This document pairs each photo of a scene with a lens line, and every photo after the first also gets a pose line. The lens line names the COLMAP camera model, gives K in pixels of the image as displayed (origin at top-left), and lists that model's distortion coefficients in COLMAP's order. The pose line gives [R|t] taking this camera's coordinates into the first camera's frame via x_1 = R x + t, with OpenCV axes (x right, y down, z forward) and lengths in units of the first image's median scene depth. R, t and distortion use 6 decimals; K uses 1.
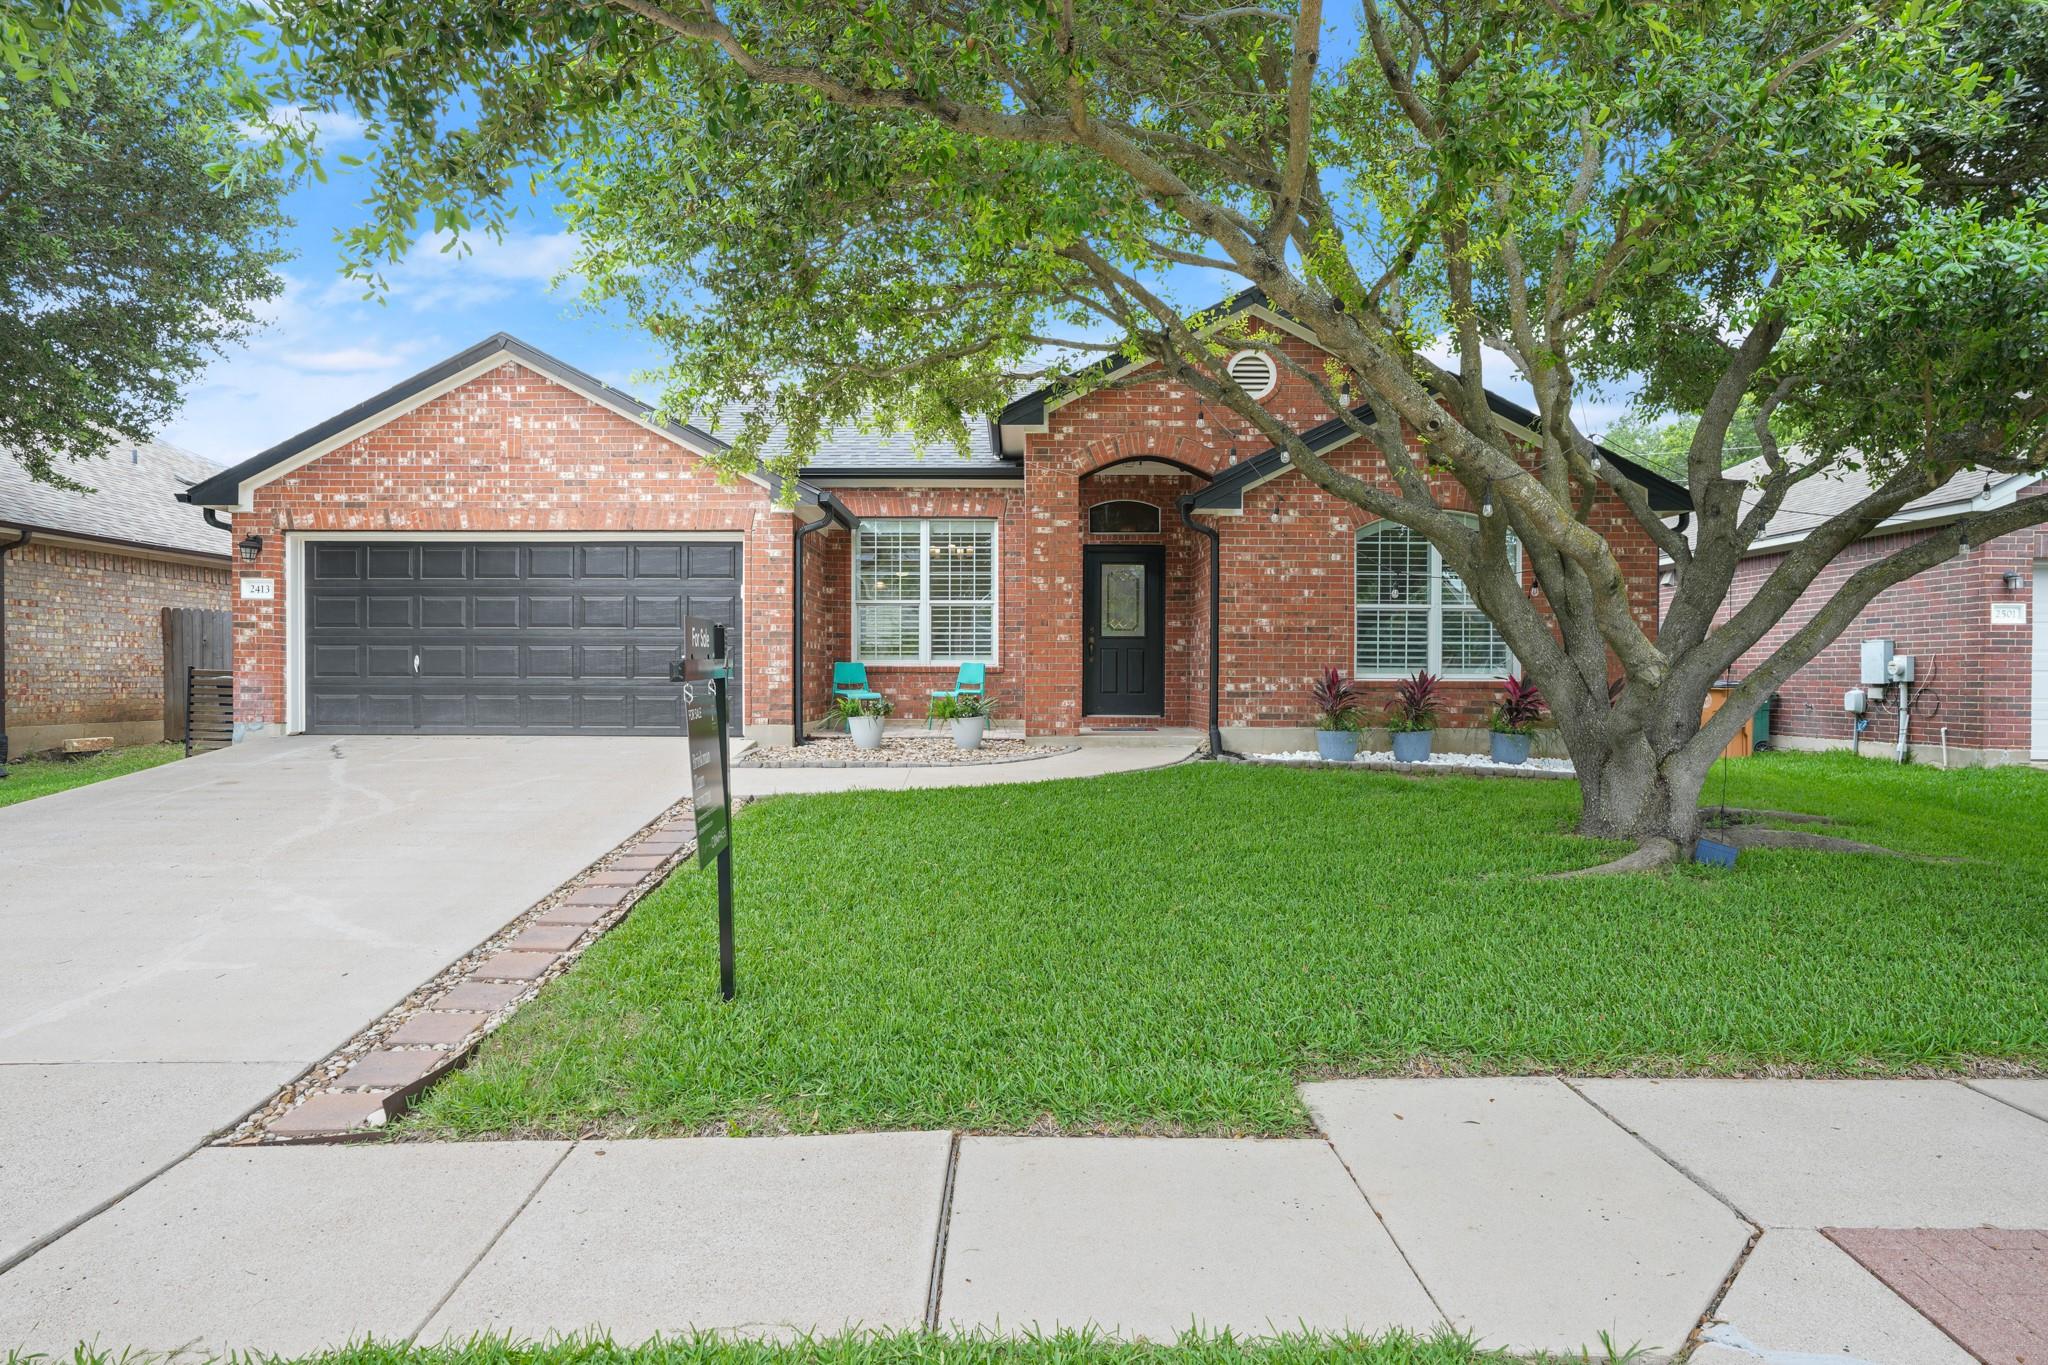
lens RADIAL K [[1176.4, 0, 1024.3], [0, 1176.4, 616.5], [0, 0, 1]] dist [-0.004528, -0.000414]
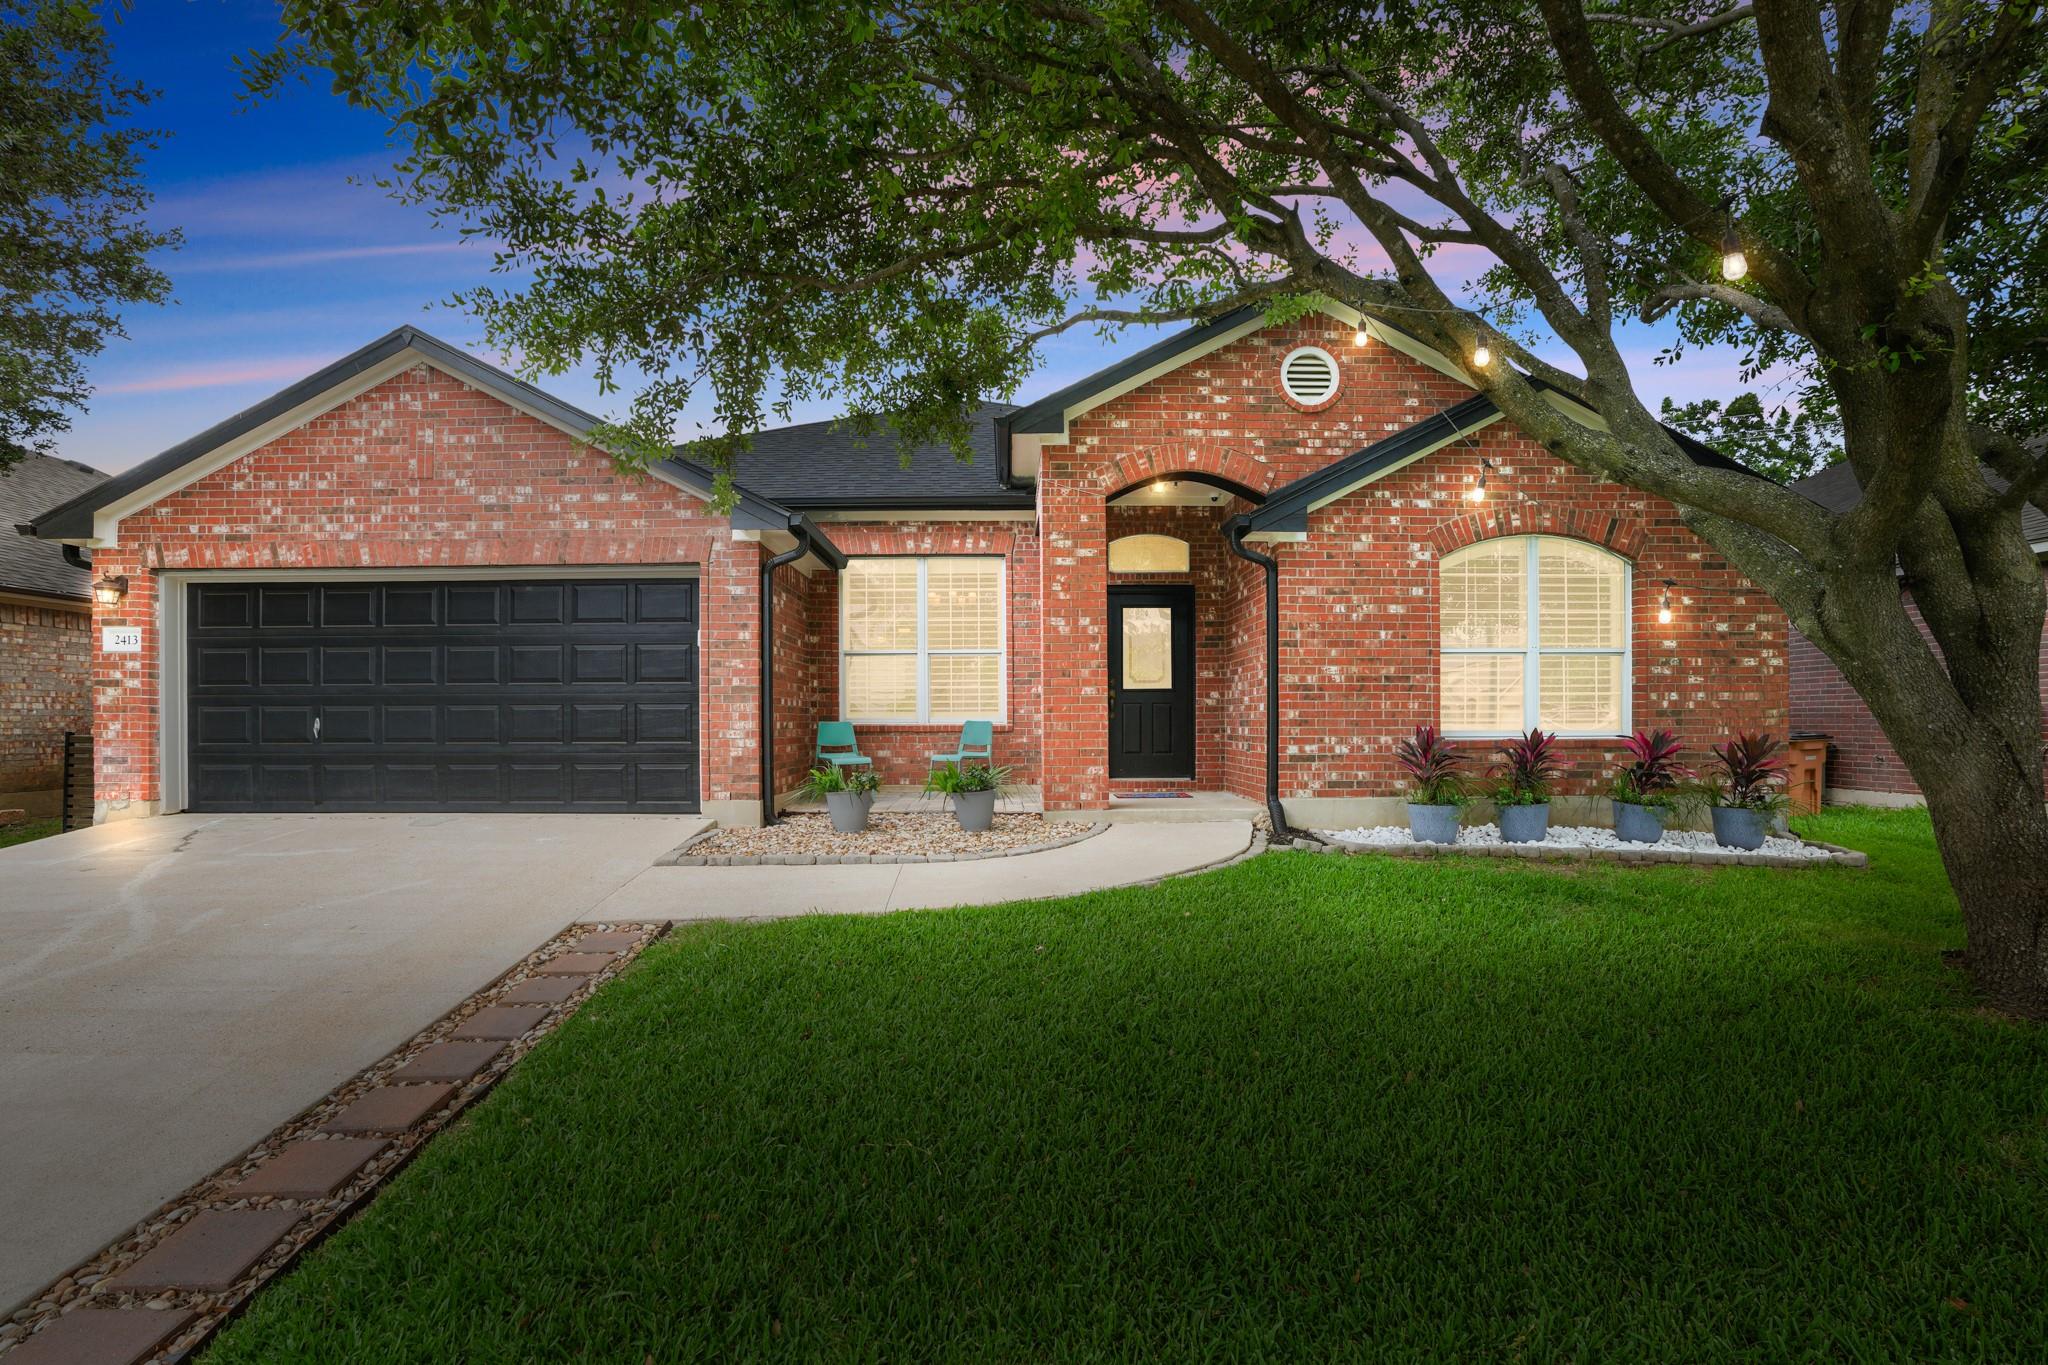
lens RADIAL K [[959.2, 0, 1024.0], [0, 959.2, 682.5], [0, 0, 1]] dist [-0.058129, 0.024413]
pose [[0.999889, -0.007462, 0.012931, -0.021507], [0.007345, 0.999931, 0.009122, 0.005572], [-0.012998, -0.009026, 0.999875, 0.331548]]
